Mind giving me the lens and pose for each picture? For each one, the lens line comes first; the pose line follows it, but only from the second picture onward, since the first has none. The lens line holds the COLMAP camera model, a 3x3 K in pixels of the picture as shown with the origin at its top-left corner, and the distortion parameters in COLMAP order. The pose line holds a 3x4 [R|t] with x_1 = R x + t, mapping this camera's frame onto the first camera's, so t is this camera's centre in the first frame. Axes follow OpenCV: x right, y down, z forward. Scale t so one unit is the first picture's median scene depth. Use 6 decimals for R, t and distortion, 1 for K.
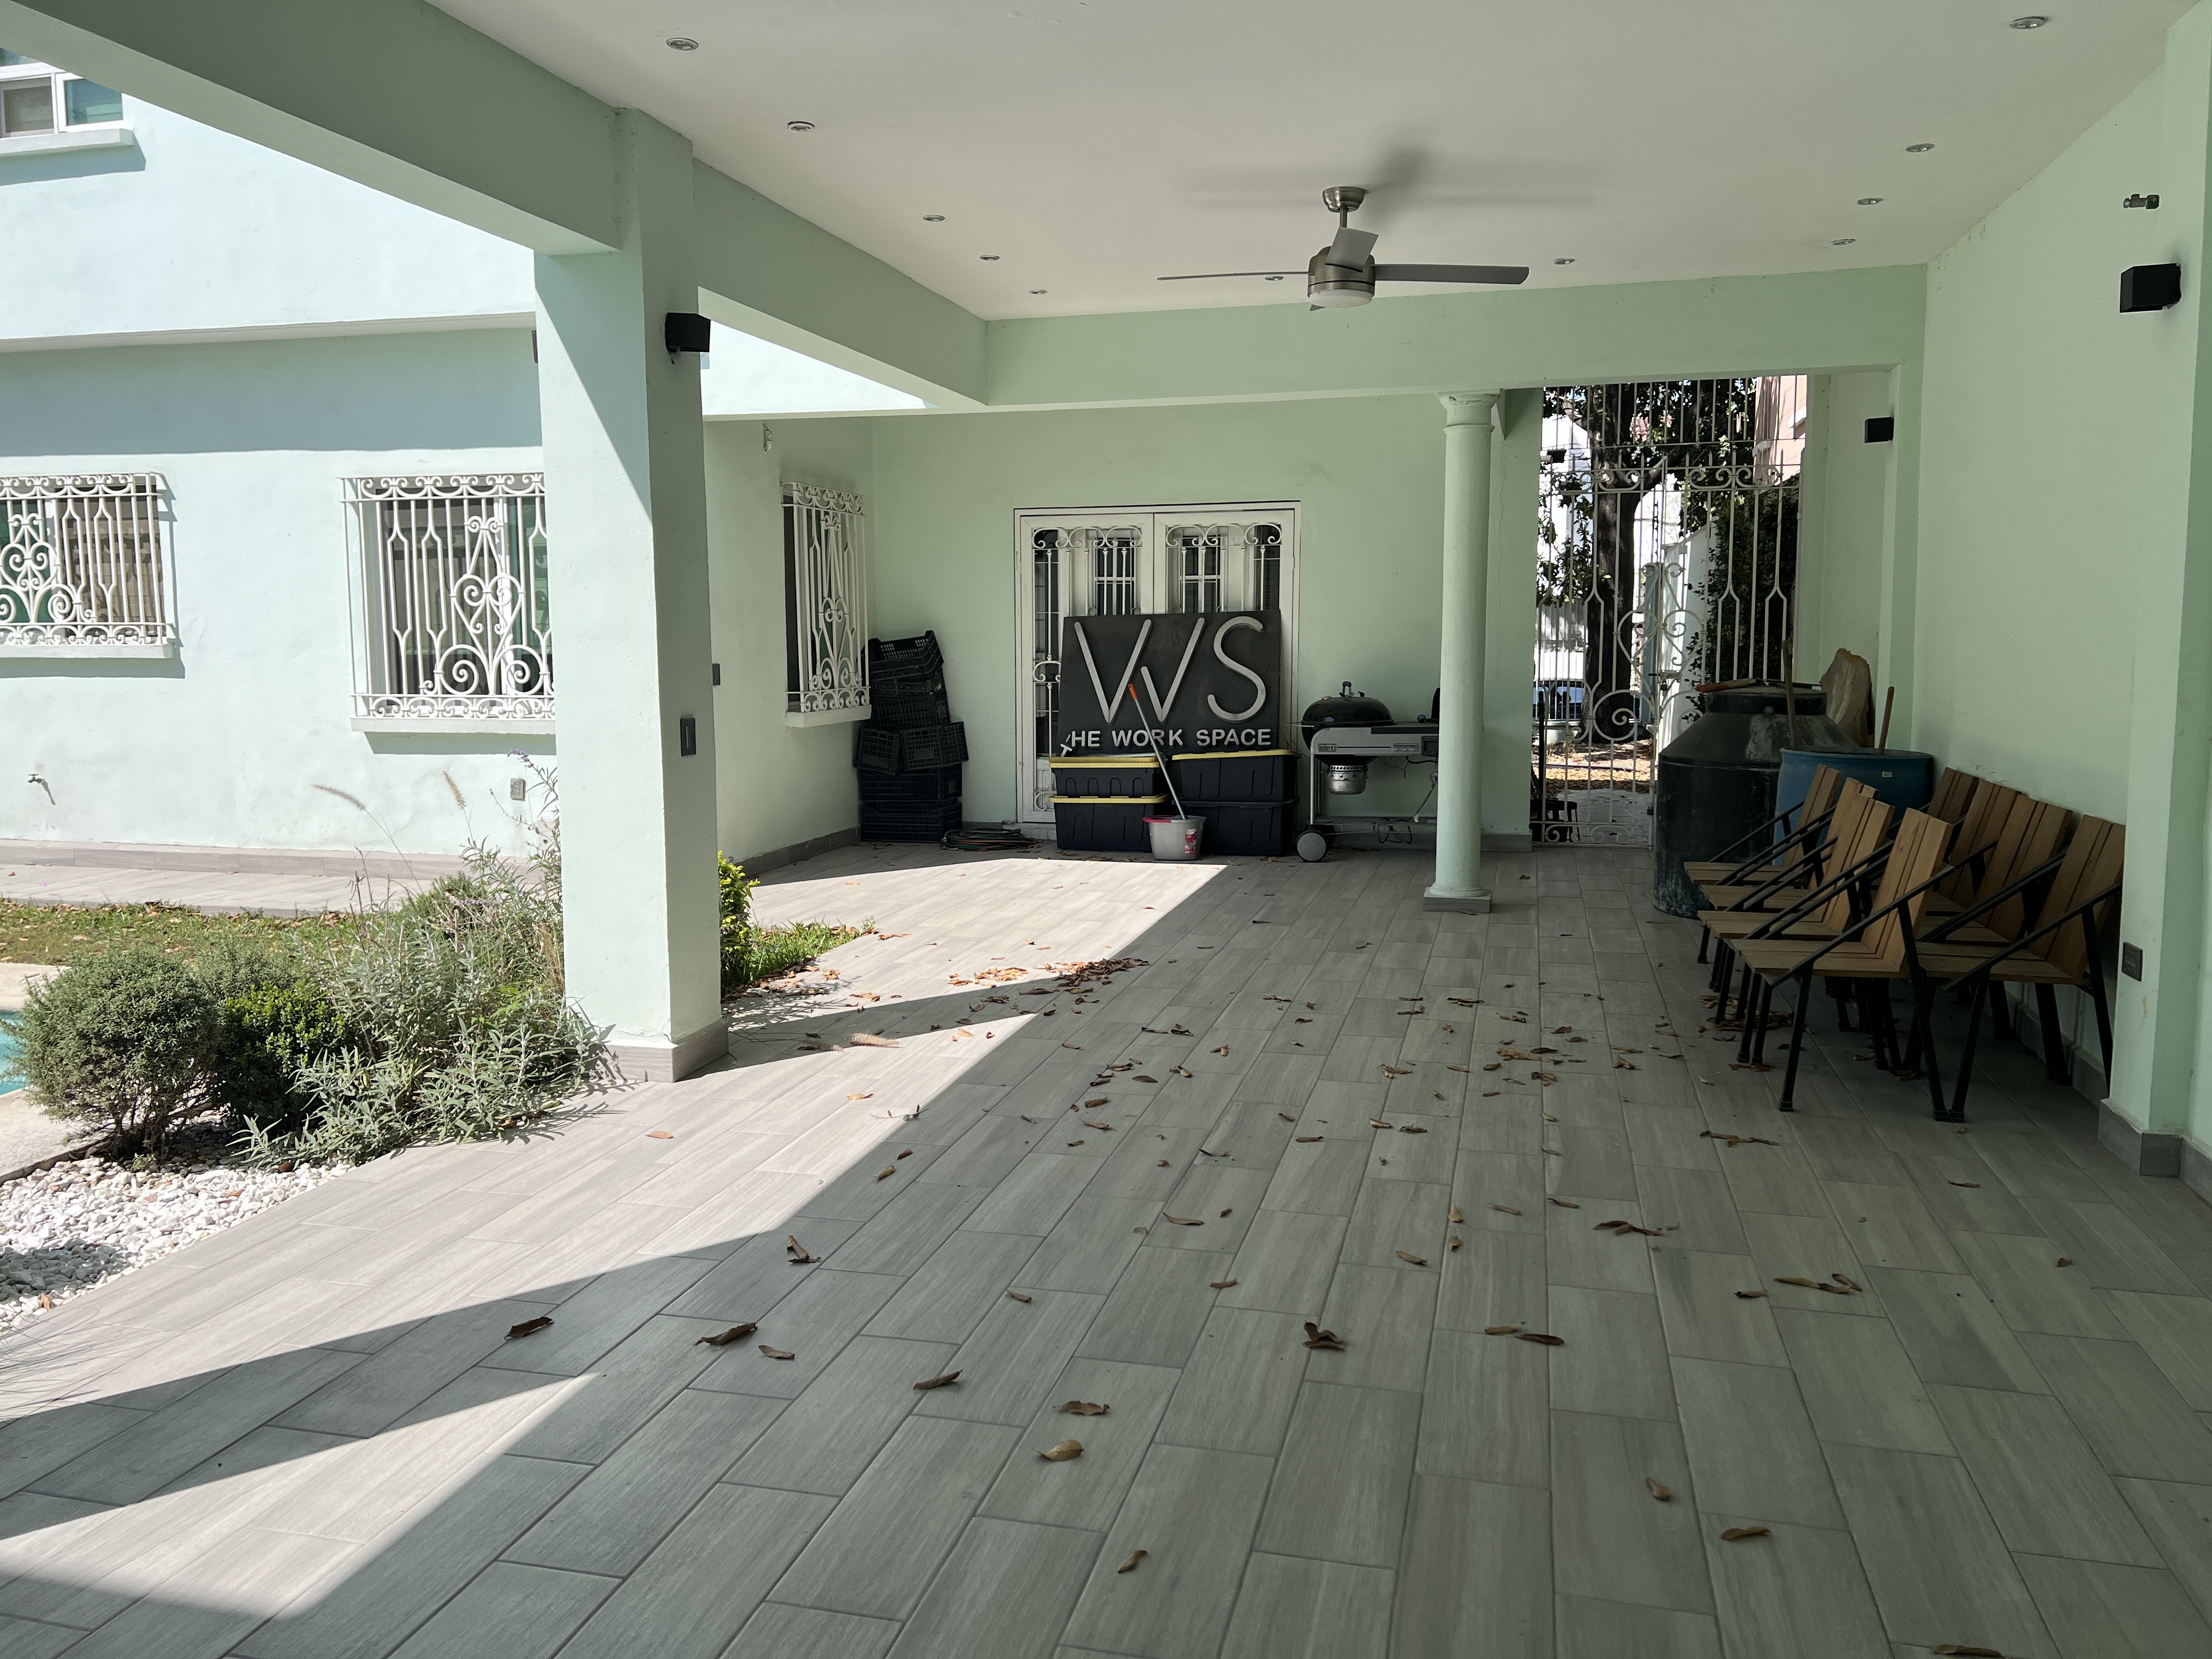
lens RADIAL K [[1642.9, 0, 1106.0], [0, 1642.9, 829.5], [0, 0, 1]] dist [0.059690, -0.061503]
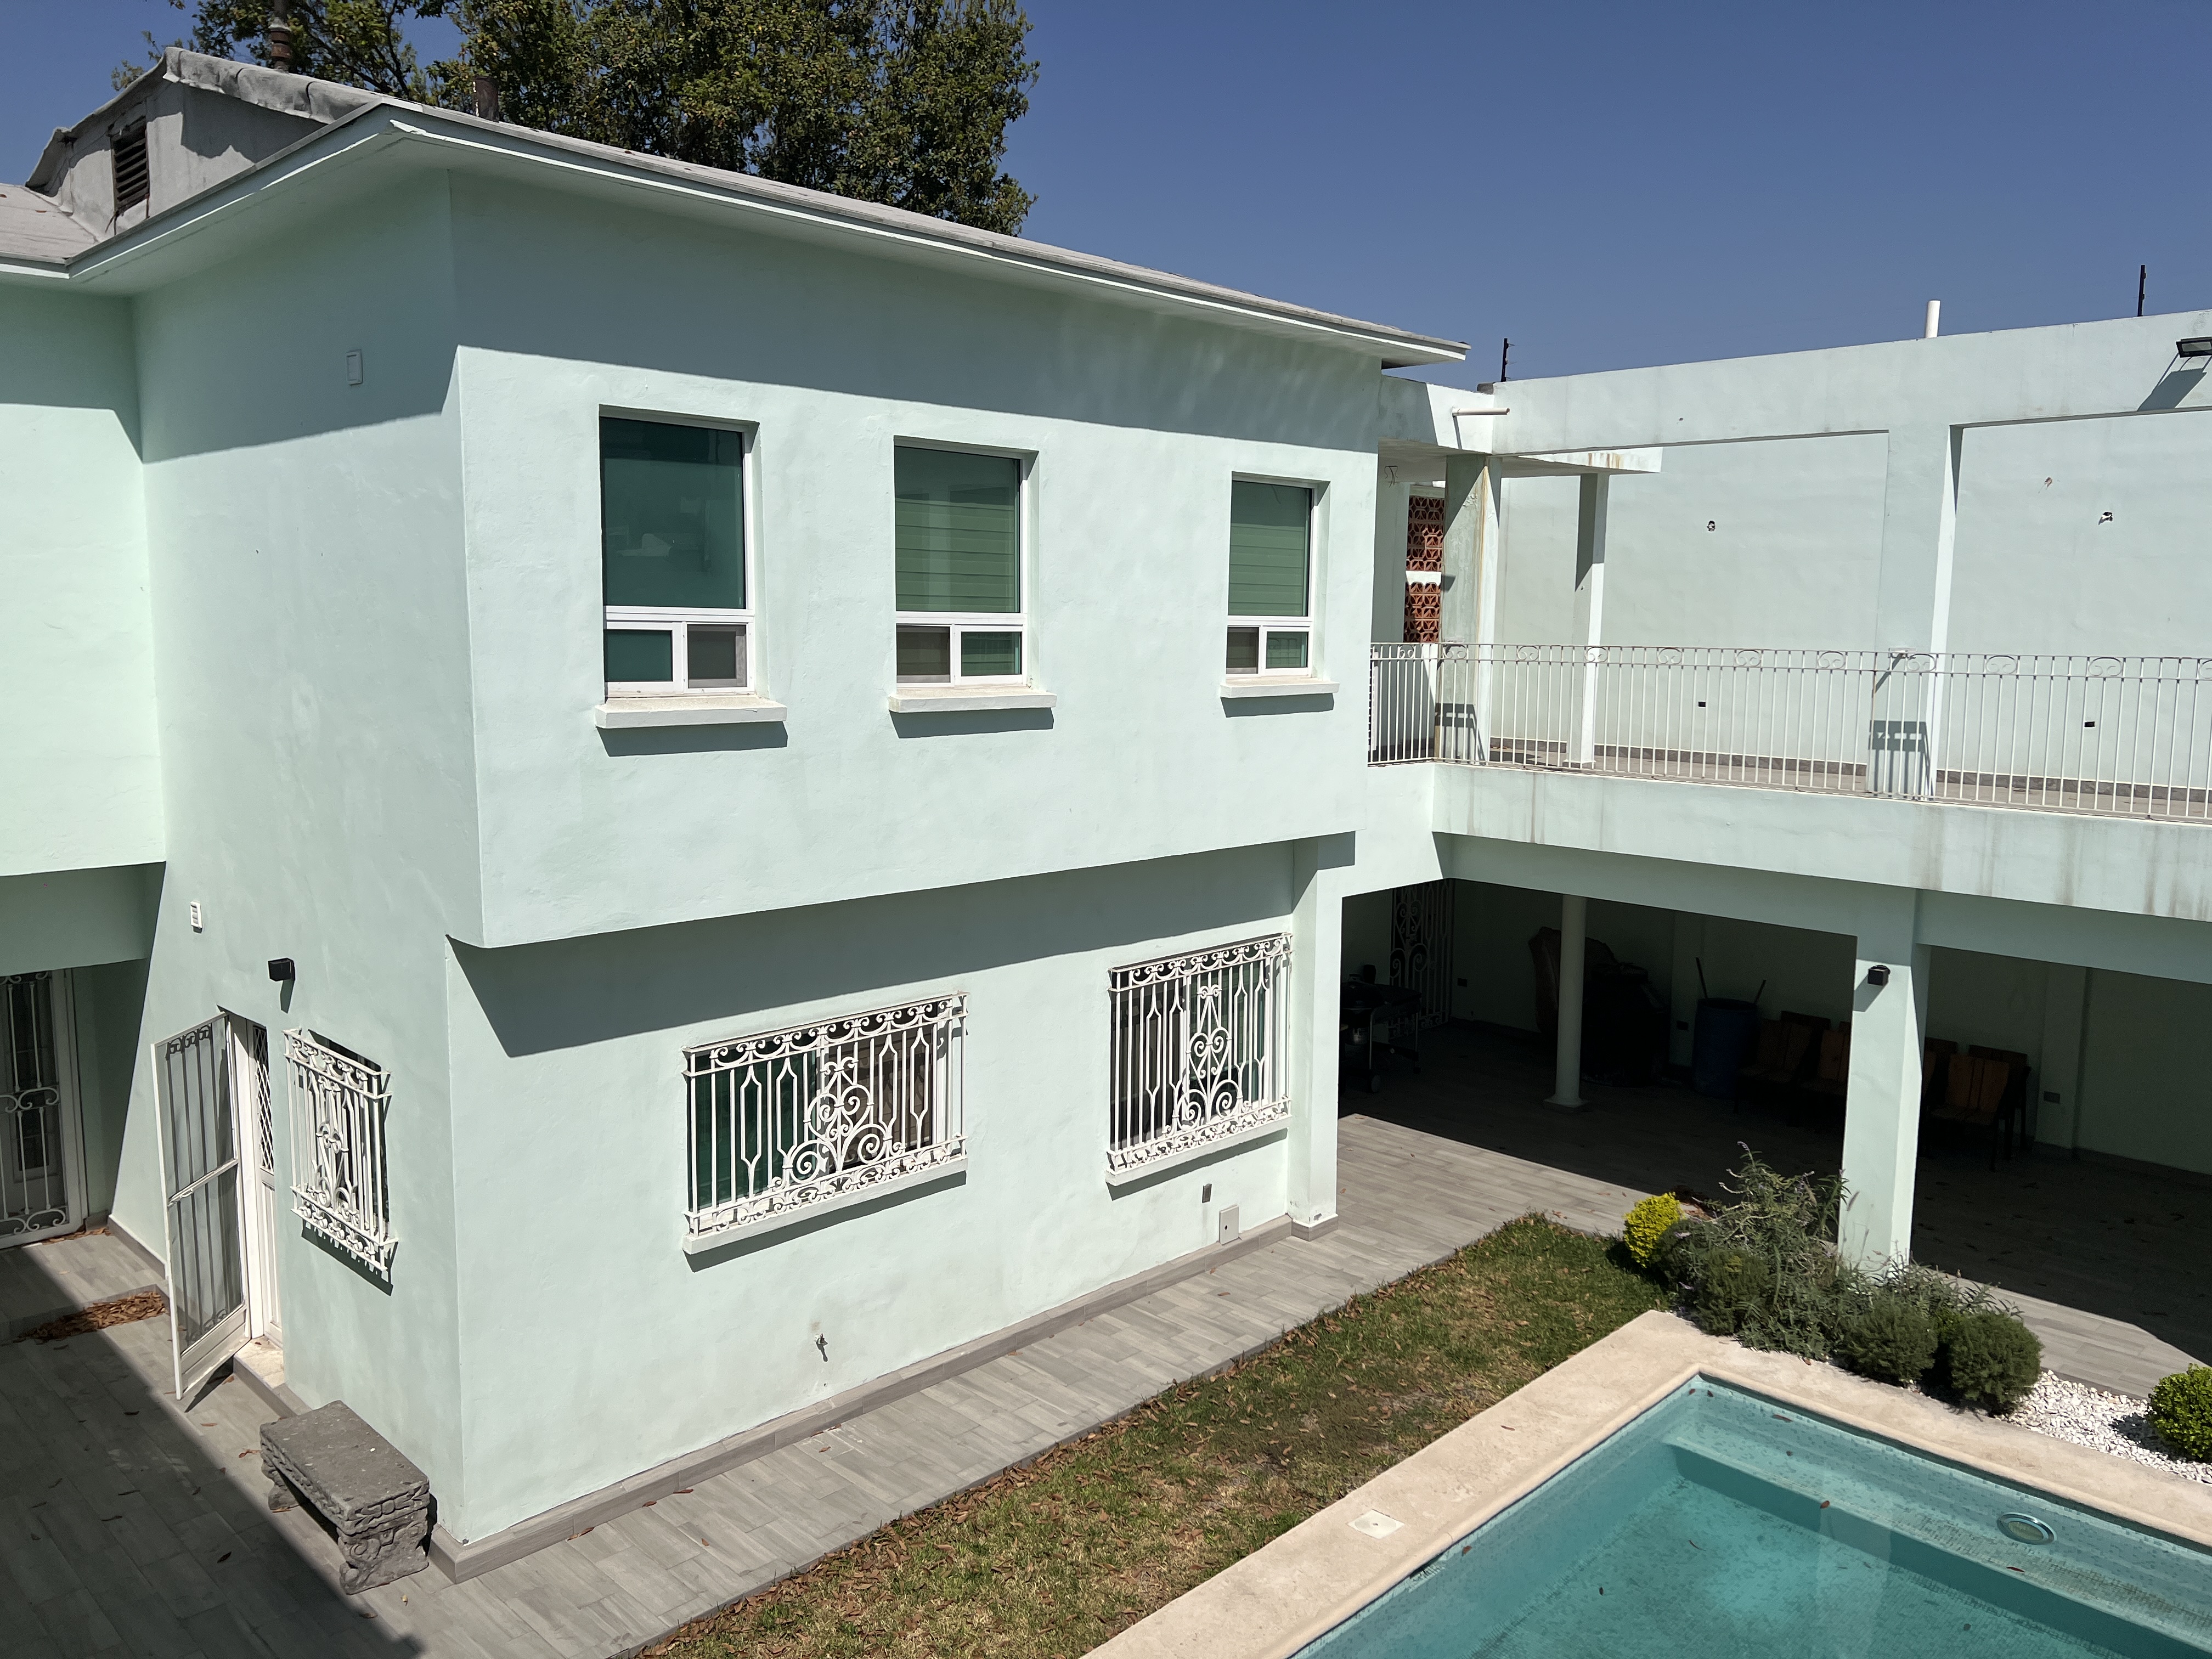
lens RADIAL K [[1642.9, 0, 1106.0], [0, 1642.9, 829.5], [0, 0, 1]] dist [0.059690, -0.061503]
pose [[0.506633, -0.106967, 0.855501, -1.345809], [0.087258, 0.993540, 0.072551, -0.370474], [-0.857735, 0.037893, 0.512694, 0.399947]]
